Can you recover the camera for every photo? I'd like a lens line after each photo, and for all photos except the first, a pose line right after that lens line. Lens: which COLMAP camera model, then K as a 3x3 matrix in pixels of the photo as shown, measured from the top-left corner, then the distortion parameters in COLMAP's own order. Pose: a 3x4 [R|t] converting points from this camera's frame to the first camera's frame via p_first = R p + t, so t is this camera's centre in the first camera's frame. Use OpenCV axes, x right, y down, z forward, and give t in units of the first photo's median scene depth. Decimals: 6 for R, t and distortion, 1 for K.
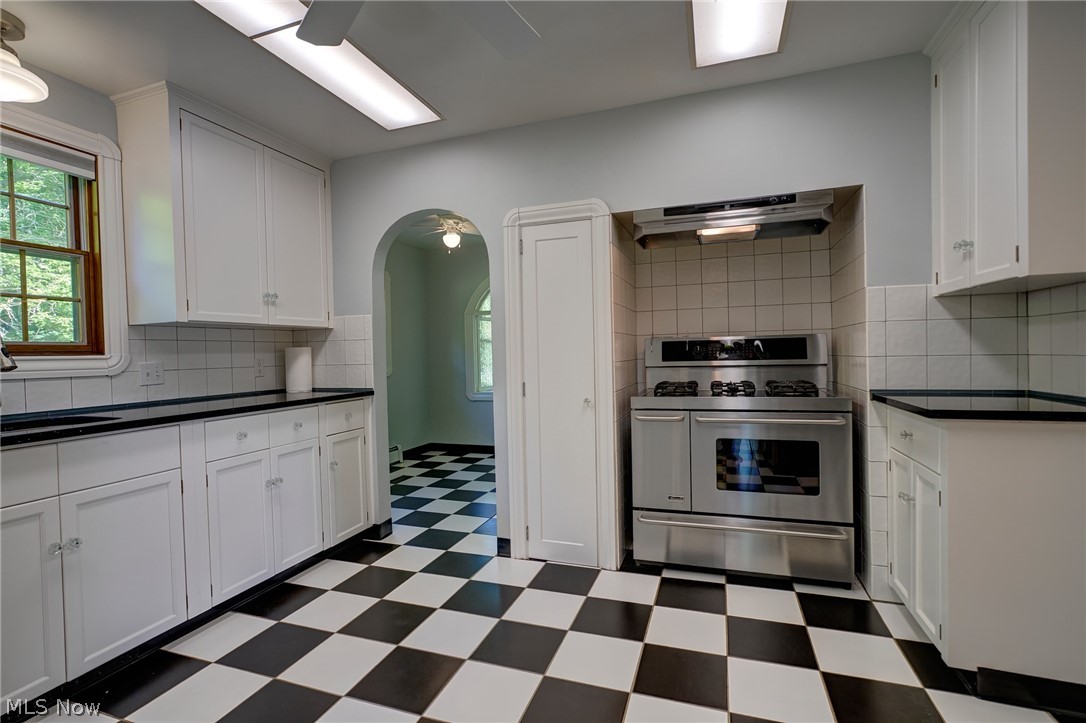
lens RADIAL K [[504.9, 0, 539.6], [0, 504.9, 360.3], [0, 0, 1]] dist [-0.032544, 0.017001]
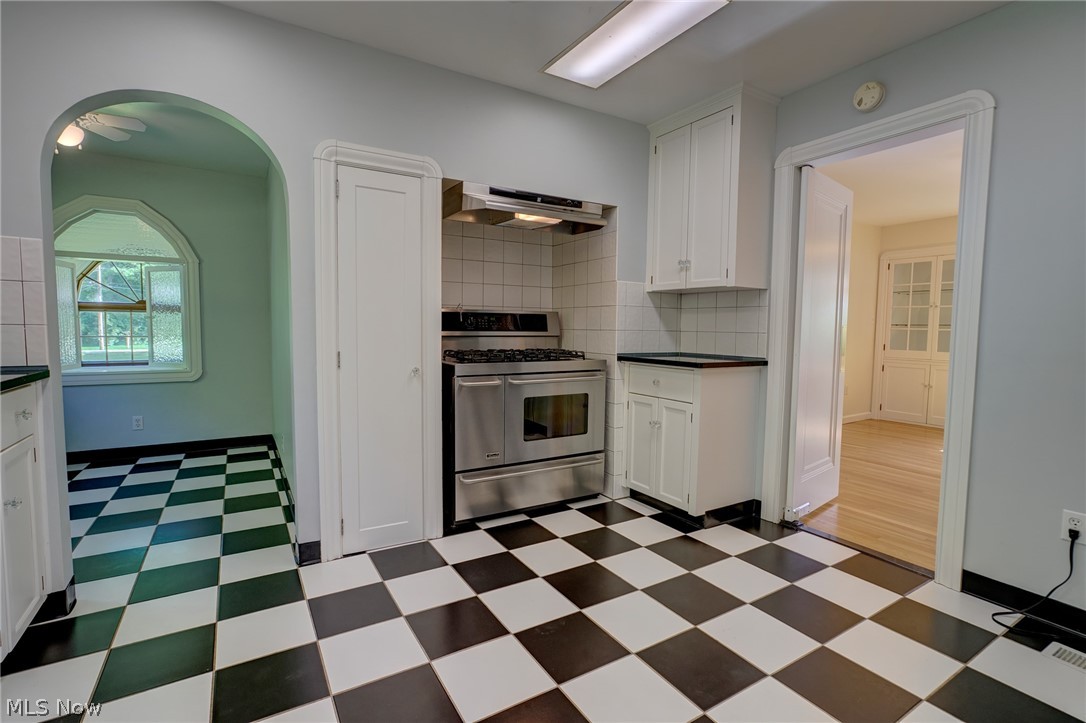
lens RADIAL K [[519.6, 0, 543.0], [0, 519.6, 361.5], [0, 0, 1]] dist [0.001019, 0.000416]
pose [[0.629802, -0.023408, 0.776403, -0.565096], [-0.016223, 0.998931, 0.043276, 0.018884], [-0.776586, -0.039851, 0.628750, 0.214299]]
